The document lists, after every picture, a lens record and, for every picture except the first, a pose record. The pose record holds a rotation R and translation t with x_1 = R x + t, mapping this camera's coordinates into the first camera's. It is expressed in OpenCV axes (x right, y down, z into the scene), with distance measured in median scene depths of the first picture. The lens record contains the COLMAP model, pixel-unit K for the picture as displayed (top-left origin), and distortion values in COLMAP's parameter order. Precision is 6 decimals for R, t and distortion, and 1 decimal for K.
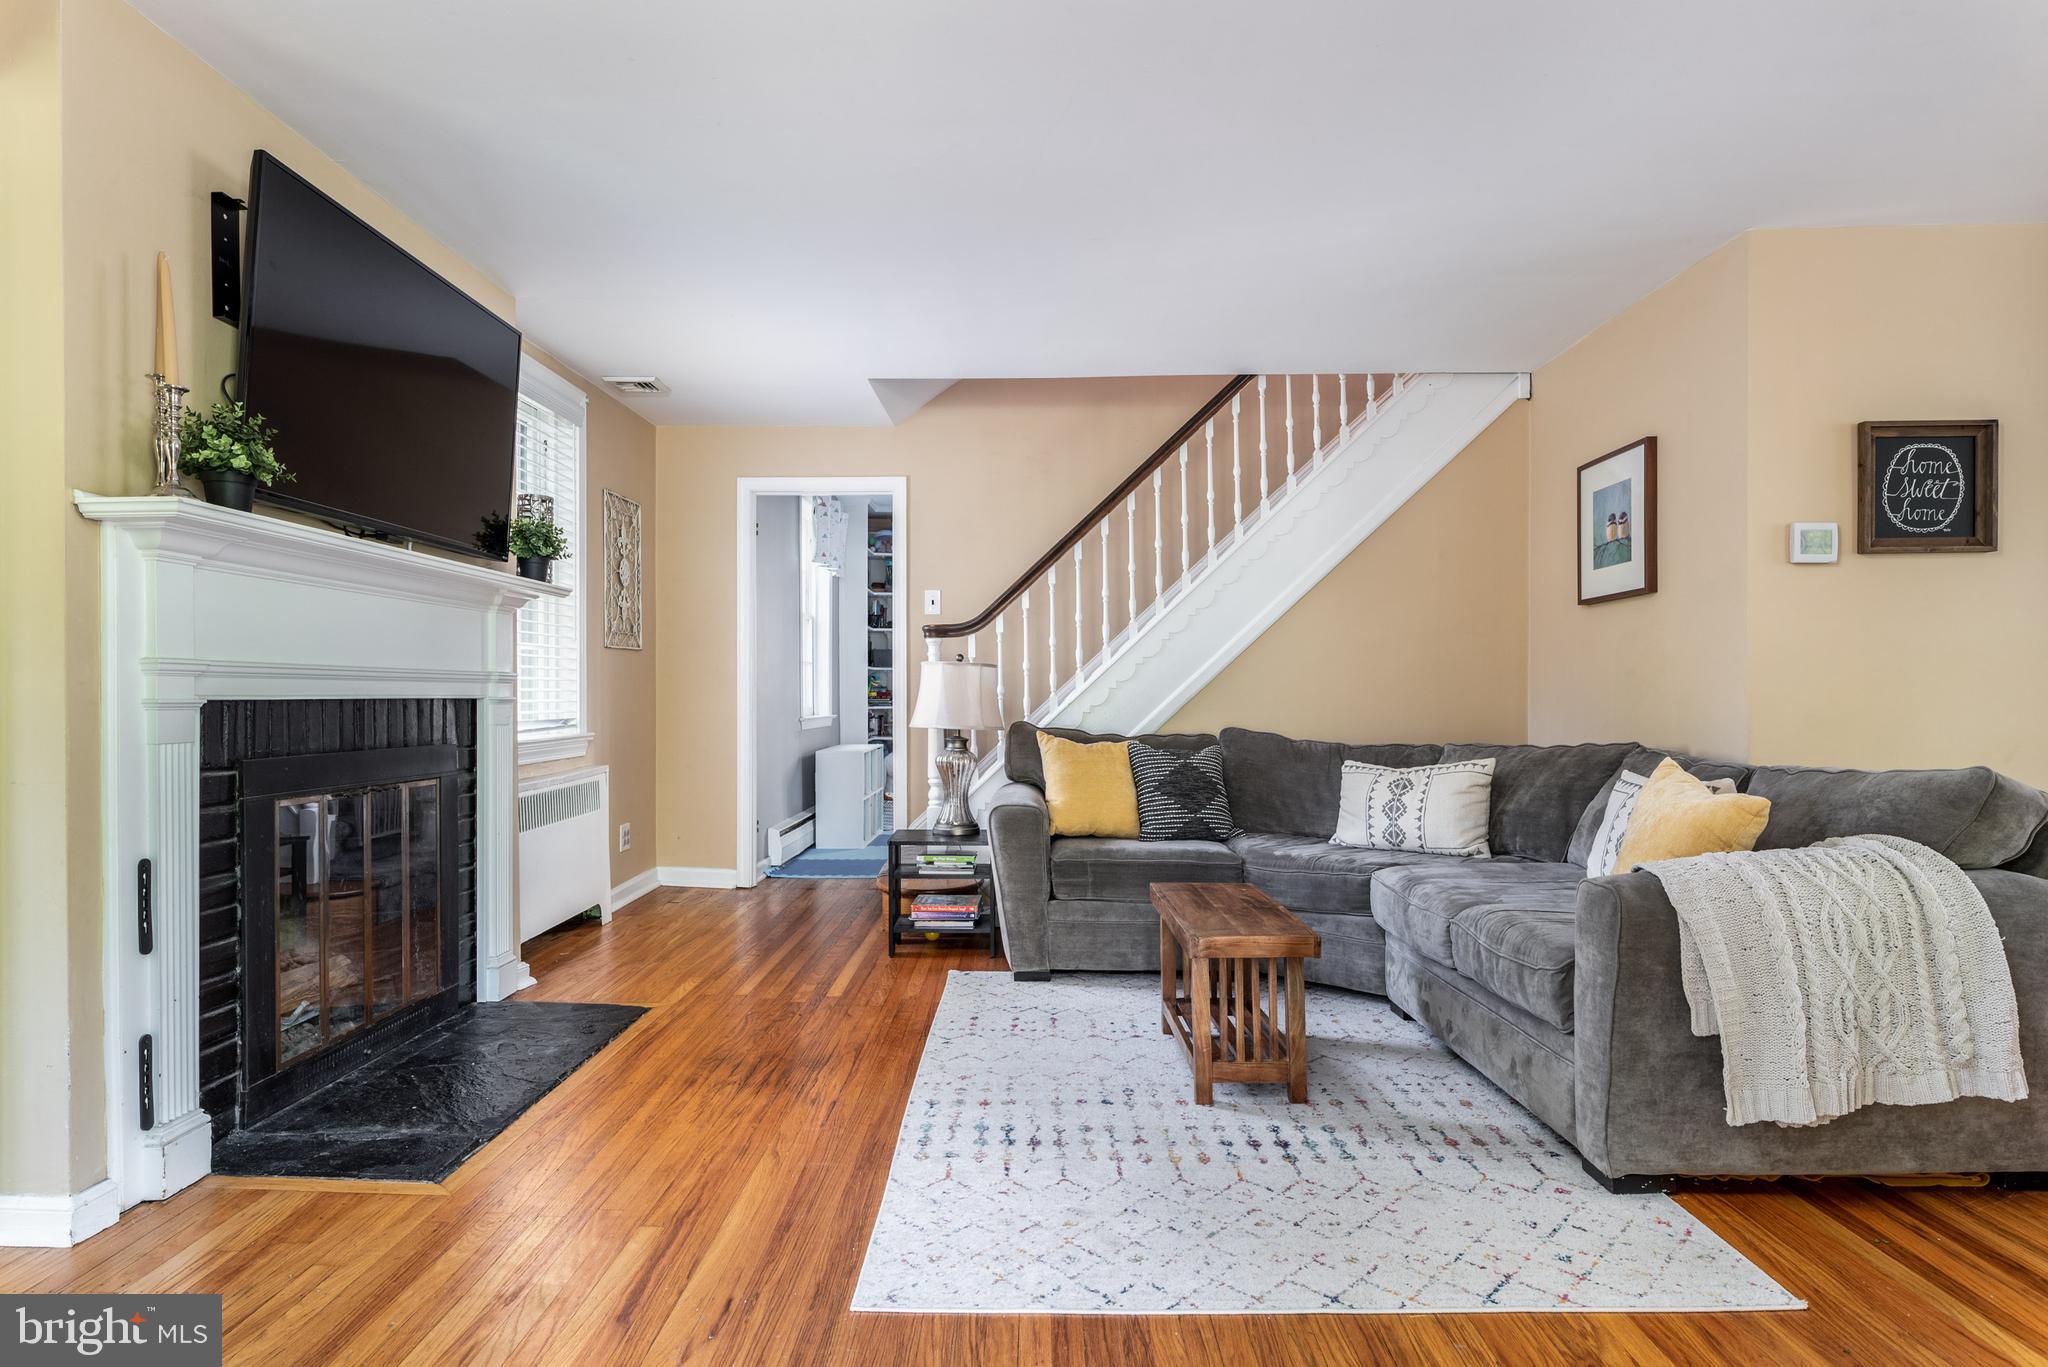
lens RADIAL K [[1174.8, 0, 1016.9], [0, 1174.8, 689.4], [0, 0, 1]] dist [-0.006033, 0.000241]
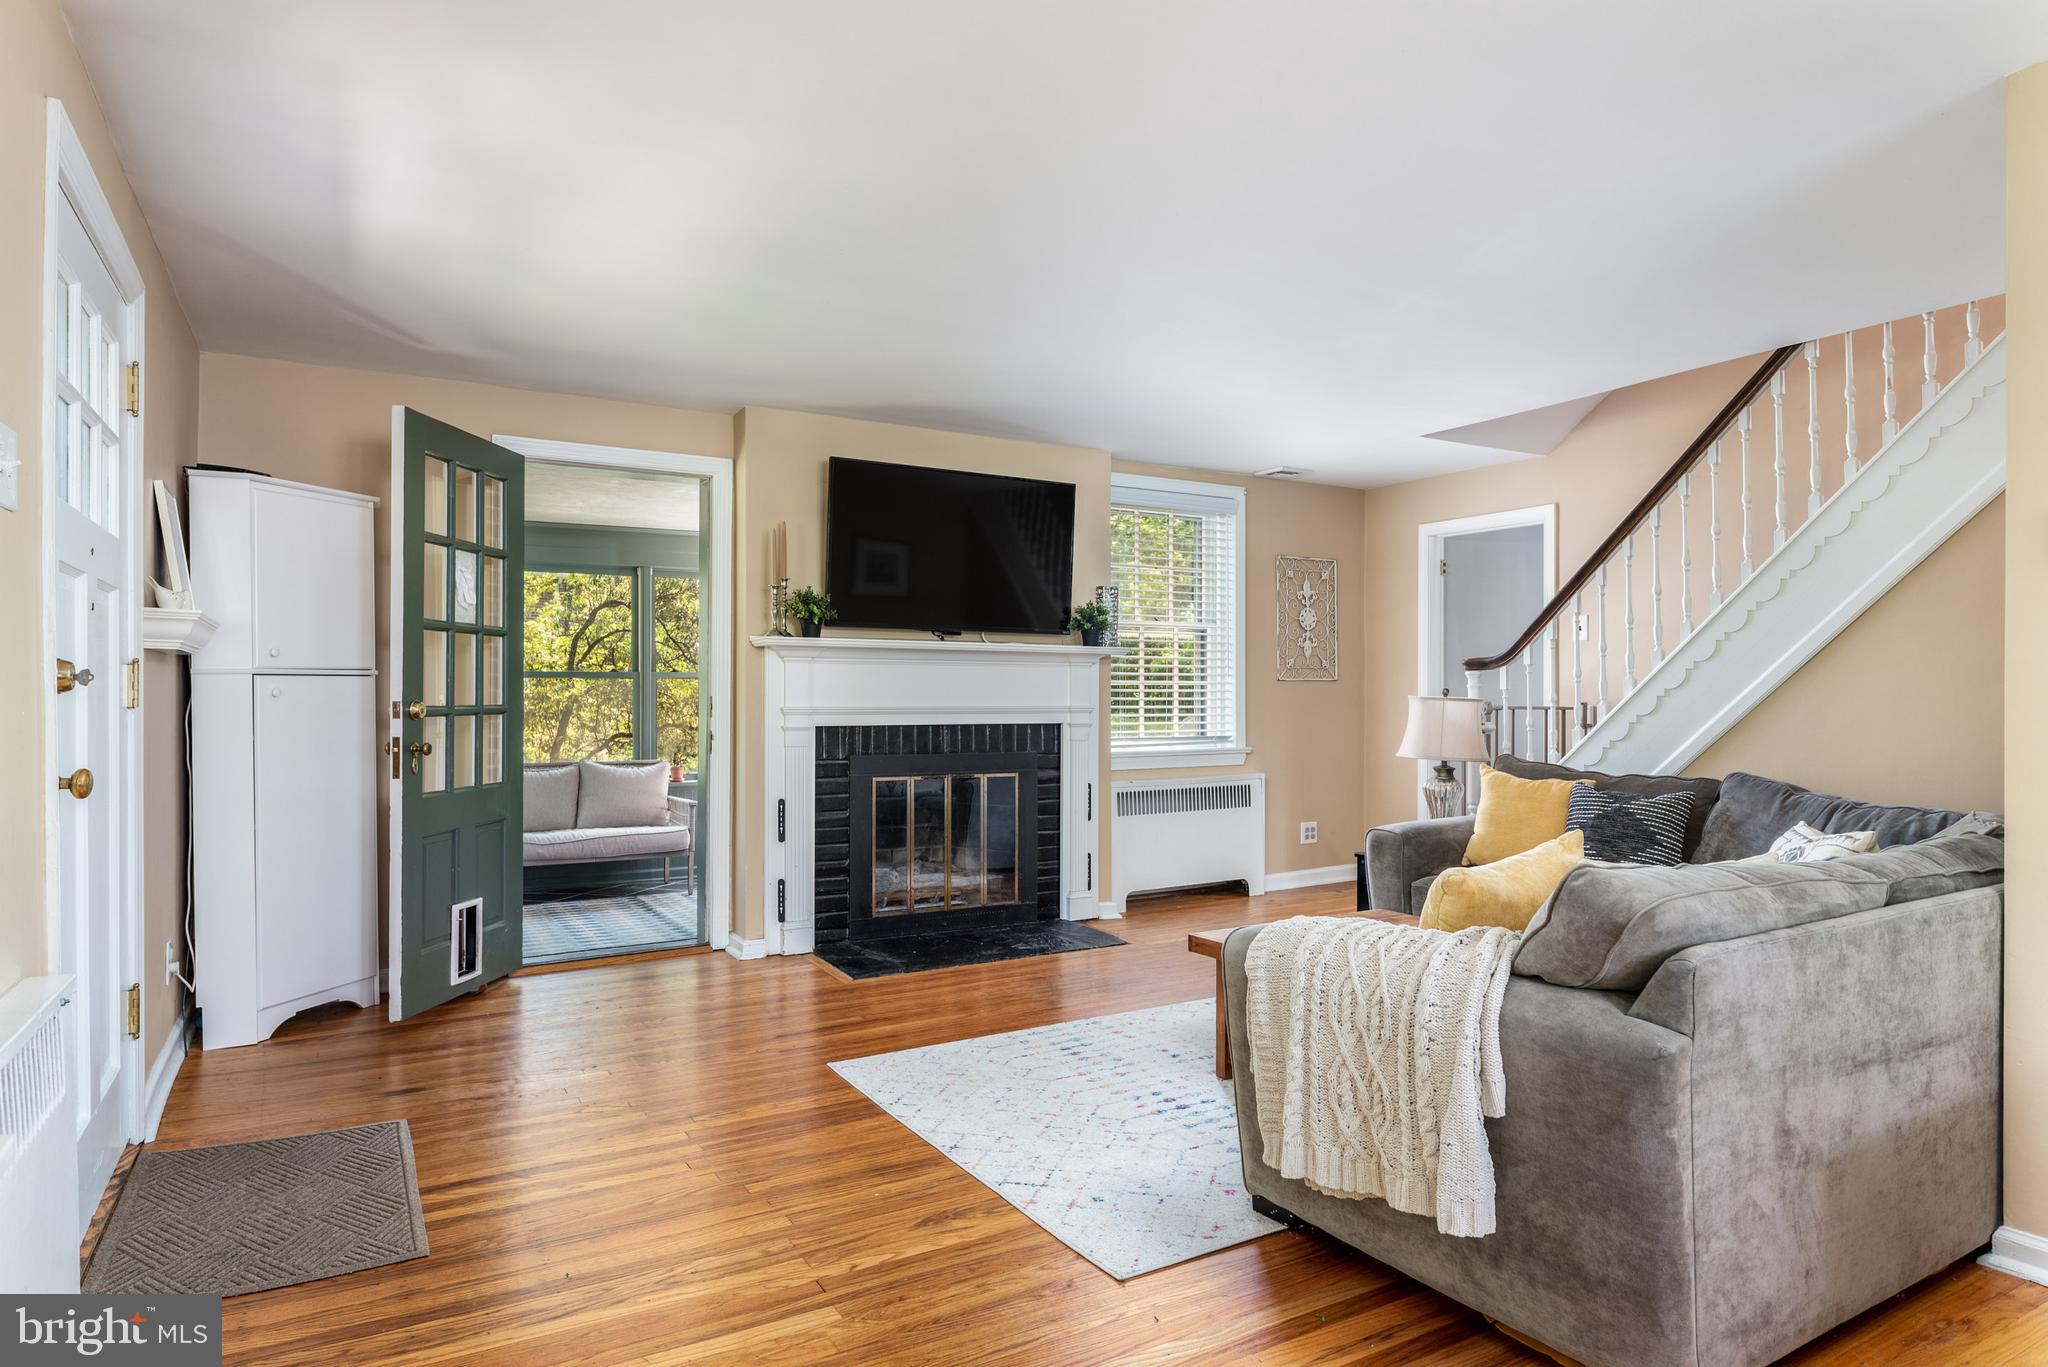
lens RADIAL K [[1174.8, 0, 1022.1], [0, 1174.8, 686.2], [0, 0, 1]] dist [-0.006033, 0.000241]
pose [[0.517810, -0.004381, -0.855484, 1.192797], [0.000736, 0.999989, -0.004676, -0.049204], [0.855495, 0.001791, 0.517807, 0.214561]]
